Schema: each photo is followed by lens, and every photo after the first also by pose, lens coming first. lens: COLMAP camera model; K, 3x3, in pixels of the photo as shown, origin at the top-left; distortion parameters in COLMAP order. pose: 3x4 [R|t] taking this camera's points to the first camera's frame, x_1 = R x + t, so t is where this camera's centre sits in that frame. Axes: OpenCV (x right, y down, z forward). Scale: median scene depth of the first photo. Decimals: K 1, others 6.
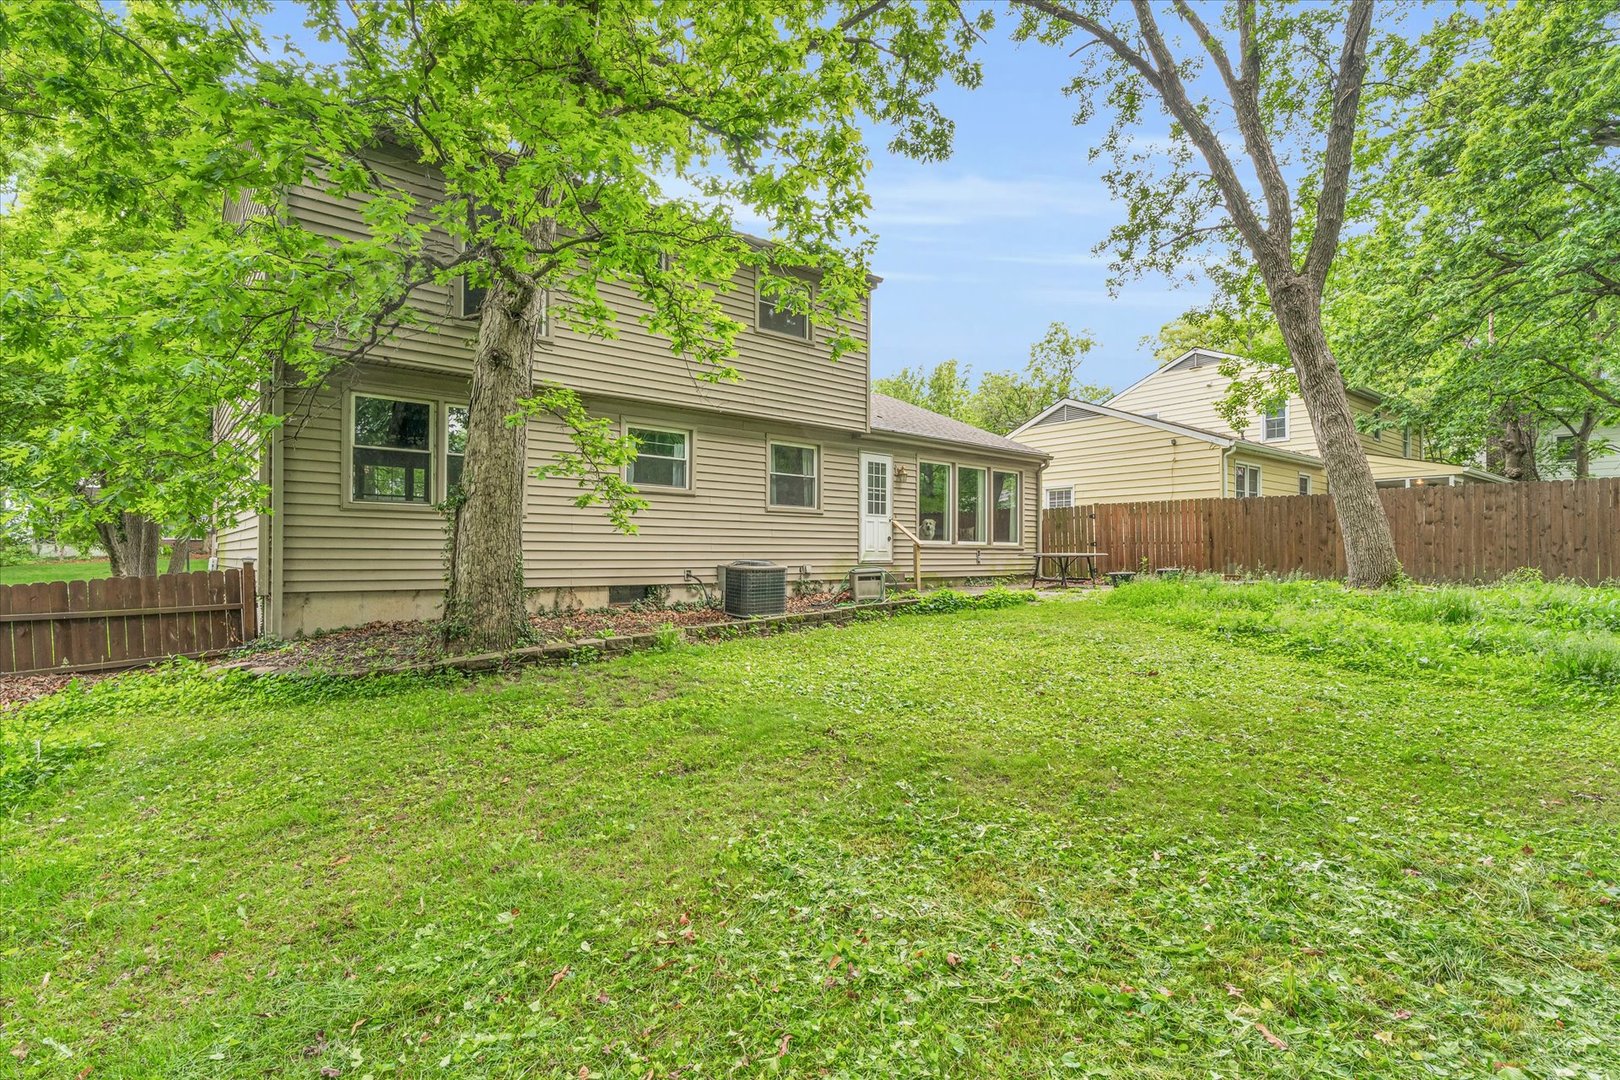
lens RADIAL K [[777.3, 0, 796.2], [0, 777.3, 545.8], [0, 0, 1]] dist [-0.012808, 0.000009]
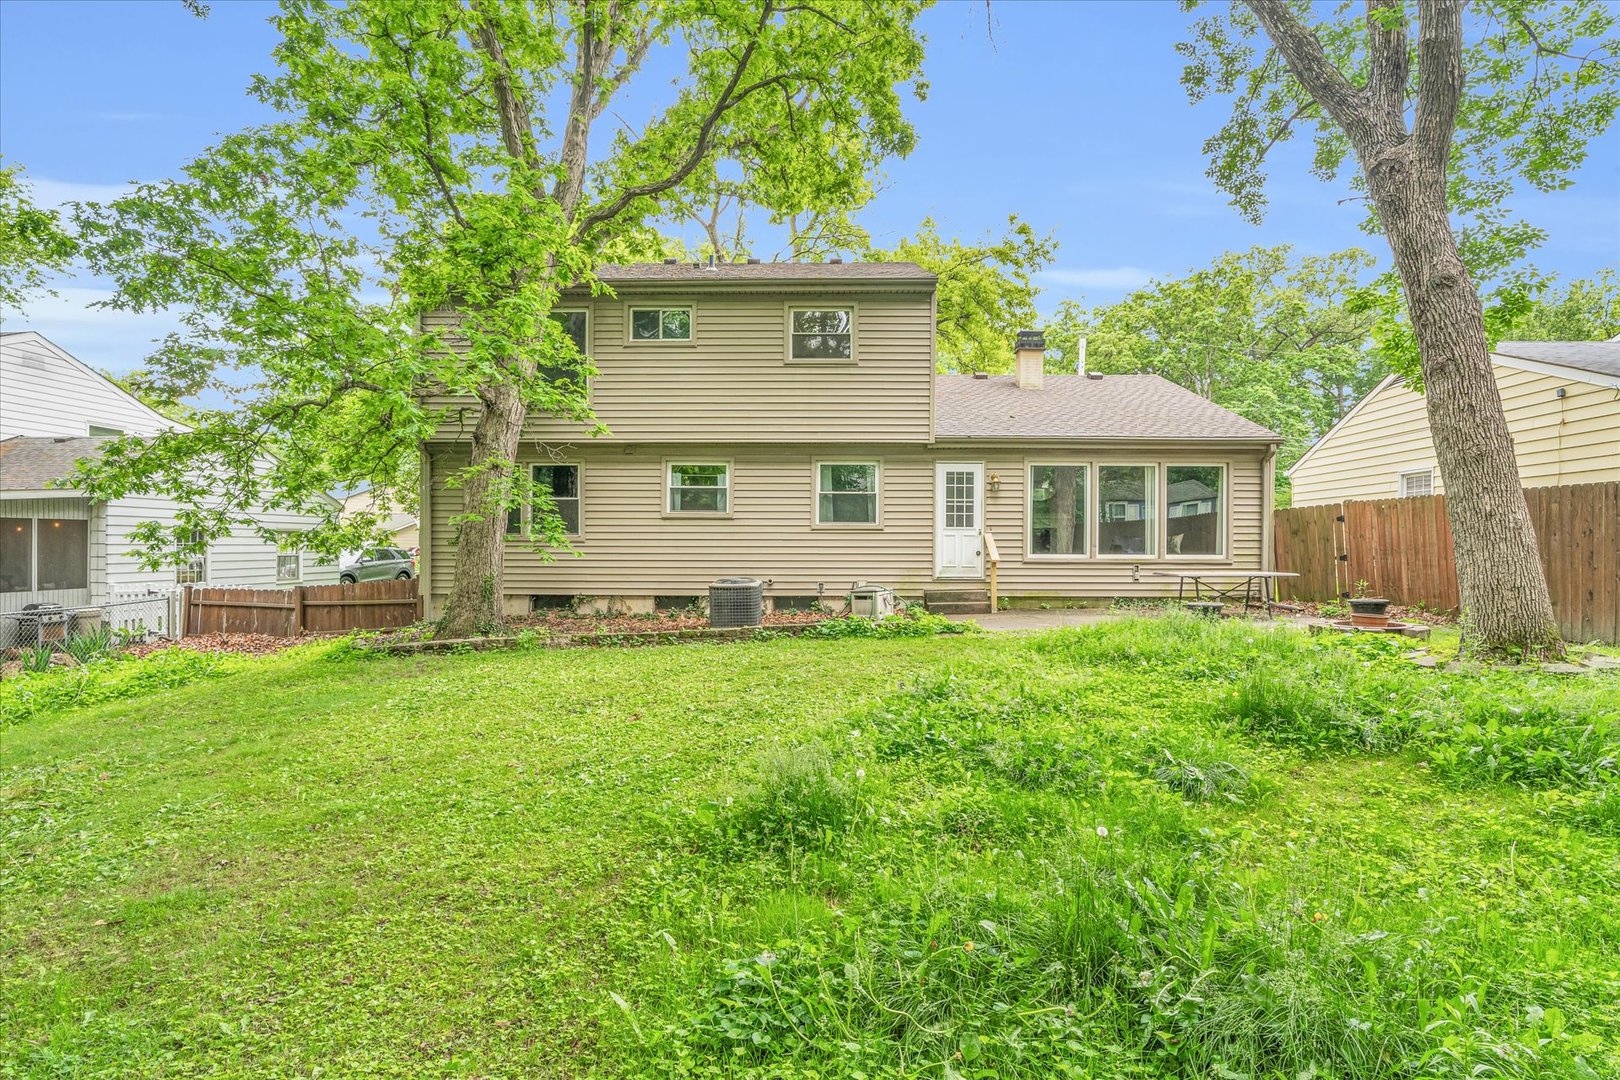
lens RADIAL K [[777.3, 0, 822.4], [0, 777.3, 544.9], [0, 0, 1]] dist [-0.012808, 0.000009]
pose [[0.754112, 0.000019, -0.656745, 0.642538], [0.007688, 0.999931, 0.008856, -0.031545], [0.656700, -0.011728, 0.754060, 0.203270]]
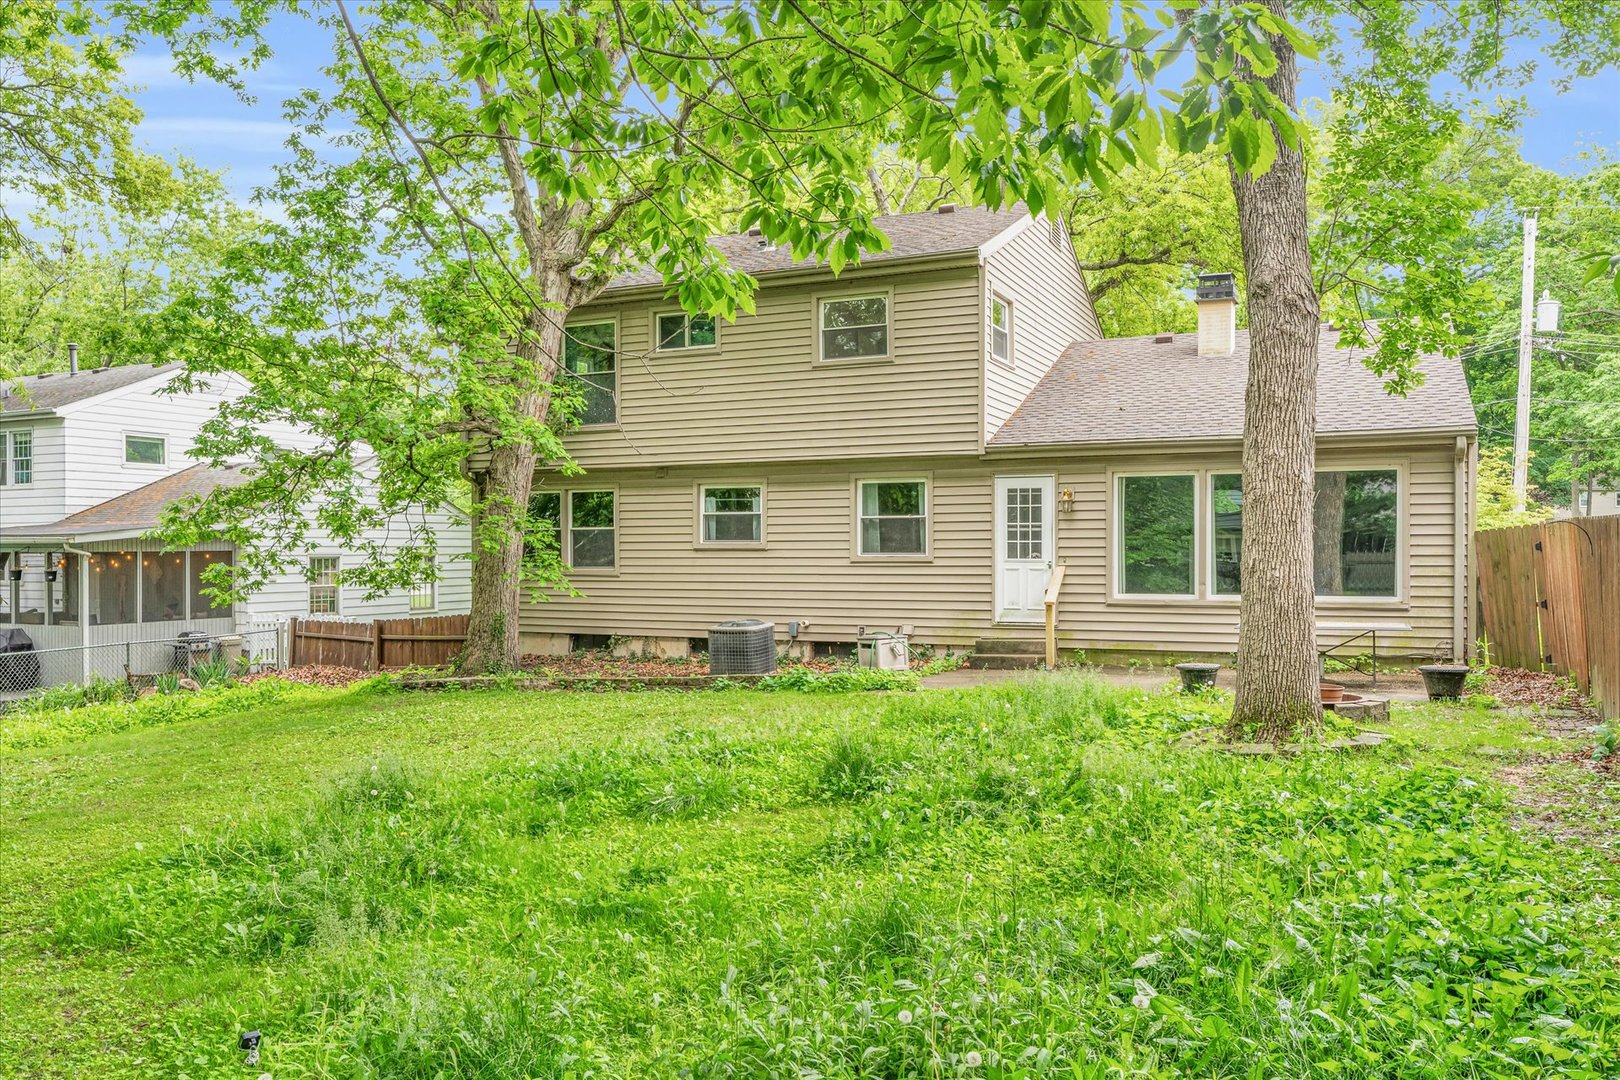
lens RADIAL K [[1235.9, 0, 812.3], [0, 1235.9, 544.1], [0, 0, 1]] dist [-0.015718, -0.001428]
pose [[0.429015, -0.007359, -0.903268, 1.160341], [0.017467, 0.999847, 0.000151, -0.063174], [0.903129, -0.015842, 0.429078, 0.346764]]
